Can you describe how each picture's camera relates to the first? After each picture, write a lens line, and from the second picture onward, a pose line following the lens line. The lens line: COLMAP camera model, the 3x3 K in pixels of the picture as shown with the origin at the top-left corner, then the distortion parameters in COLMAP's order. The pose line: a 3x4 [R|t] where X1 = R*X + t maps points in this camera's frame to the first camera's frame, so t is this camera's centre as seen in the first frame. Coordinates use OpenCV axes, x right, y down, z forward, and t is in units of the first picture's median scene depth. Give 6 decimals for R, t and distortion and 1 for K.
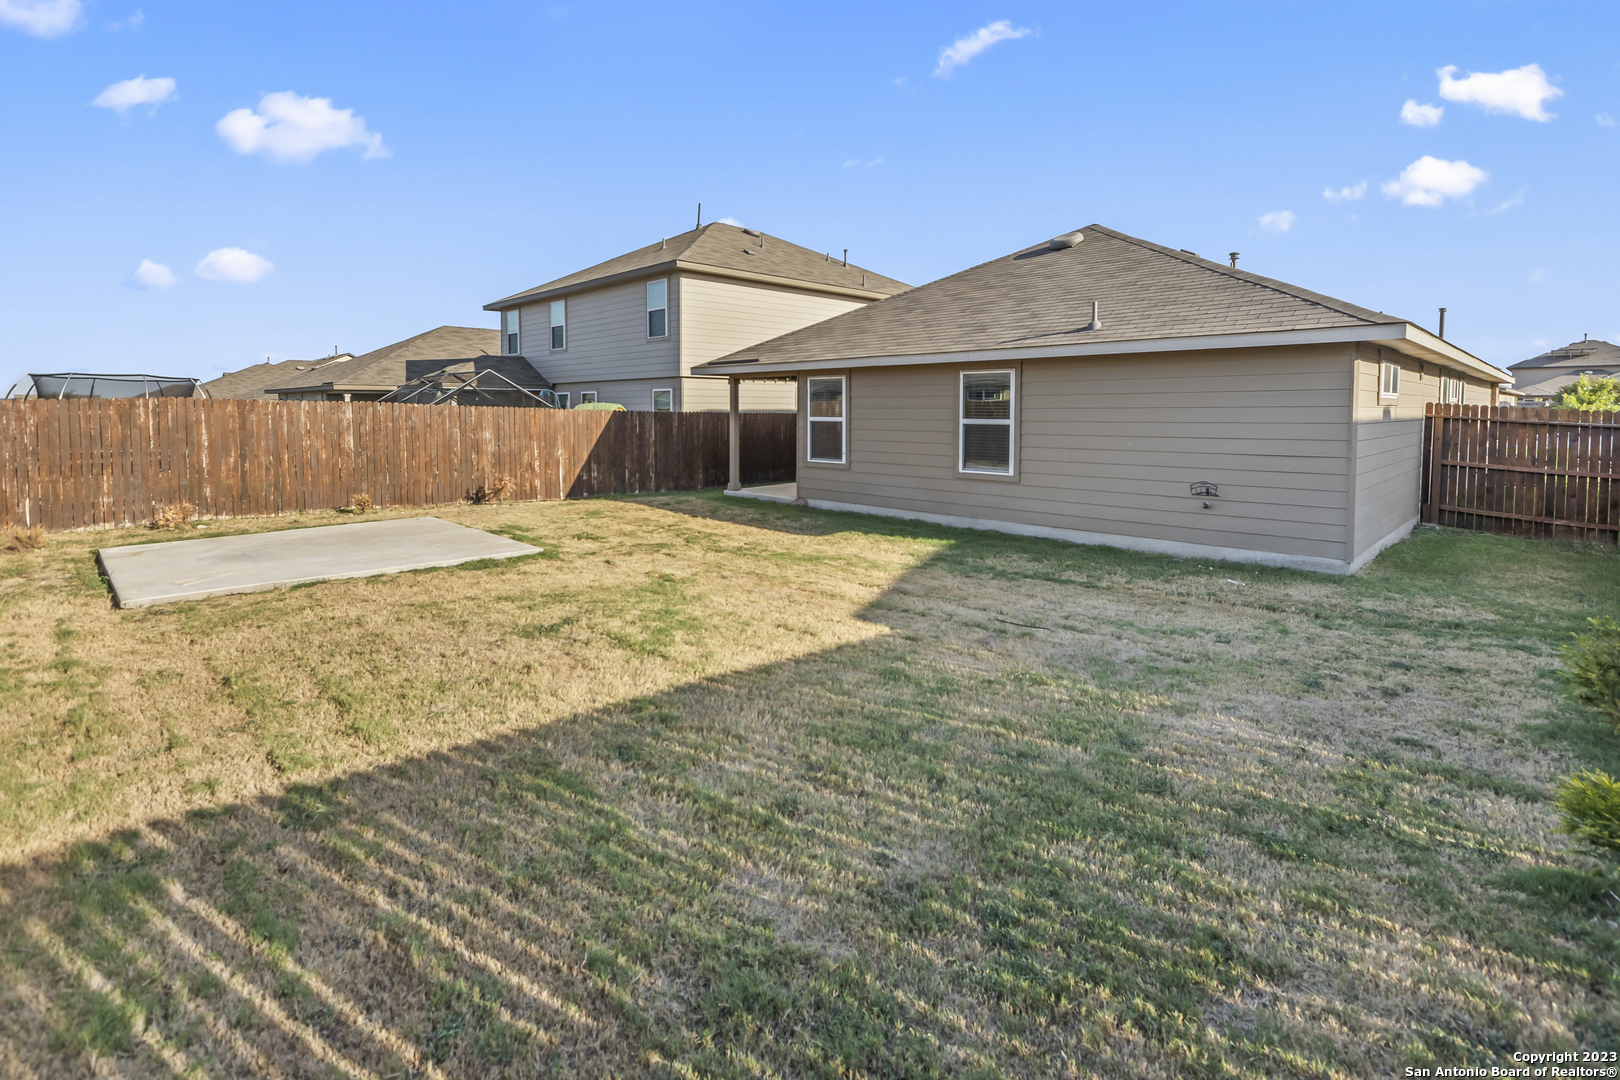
lens RADIAL K [[762.6, 0, 807.9], [0, 762.6, 455.7], [0, 0, 1]] dist [-0.003996, -0.001437]
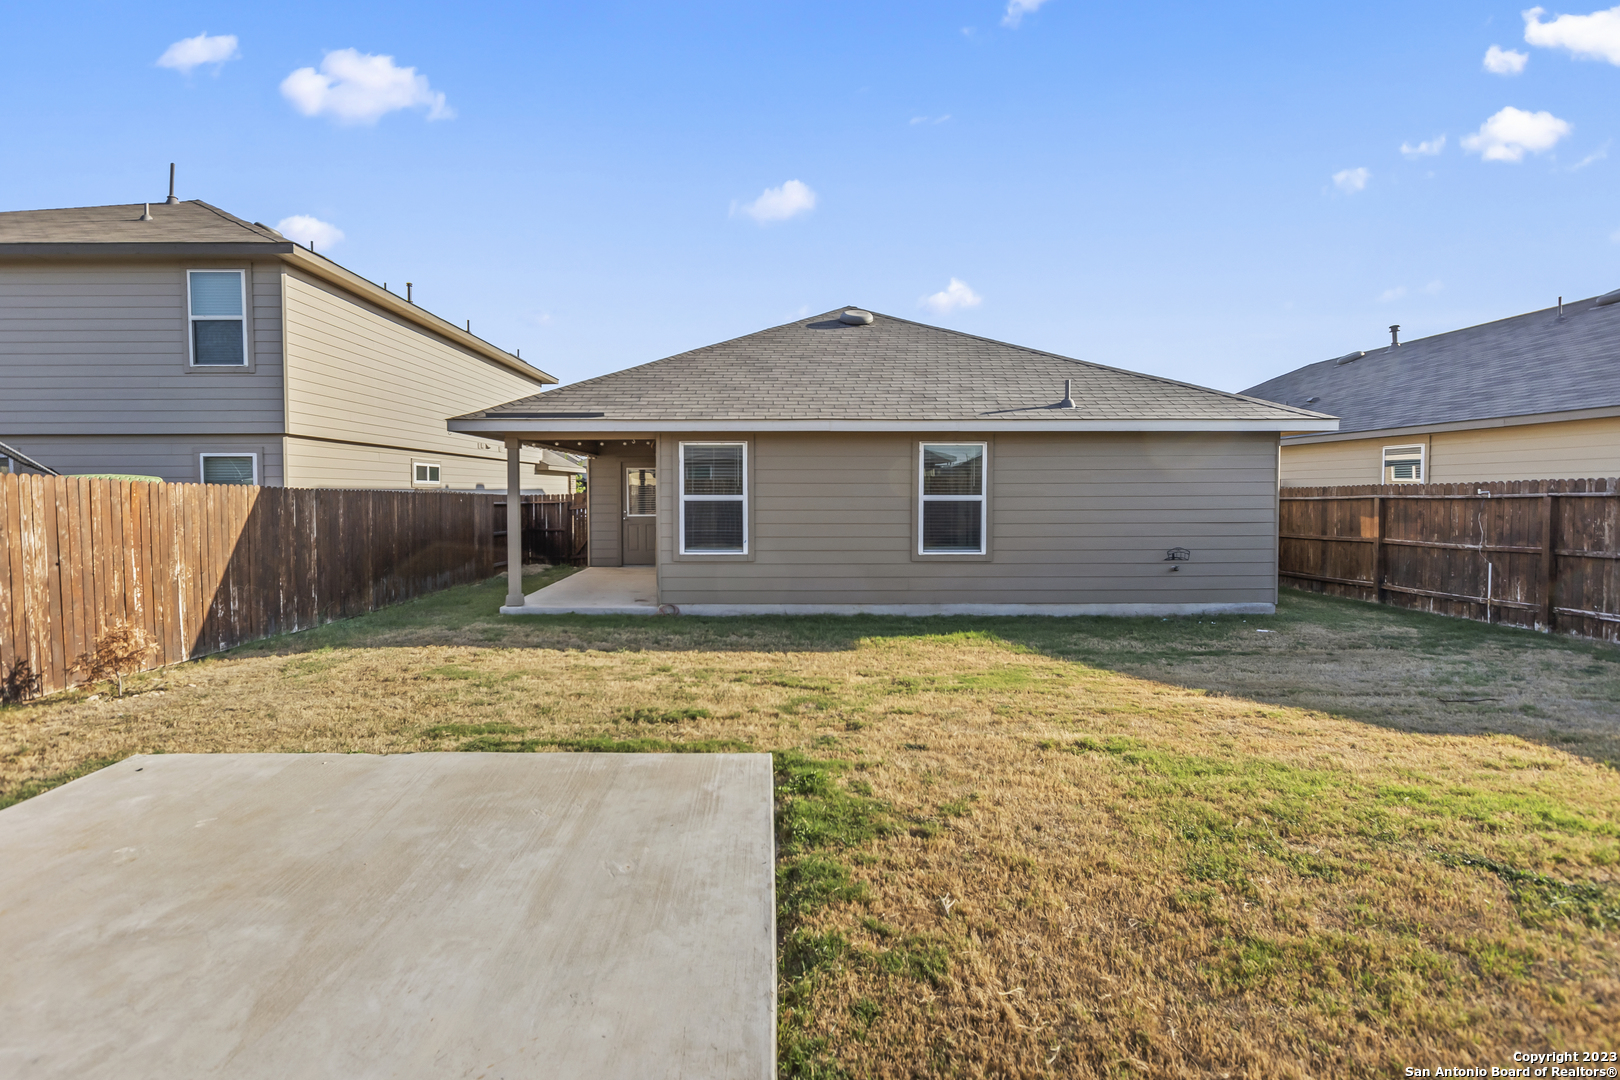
lens RADIAL K [[750.8, 0, 811.6], [0, 750.8, 476.8], [0, 0, 1]] dist [0.000128, 0.000158]
pose [[0.705993, 0.009650, 0.708153, -0.393277], [0.043806, 0.997398, -0.057264, -0.018489], [-0.706863, 0.071450, 0.703733, 0.356423]]
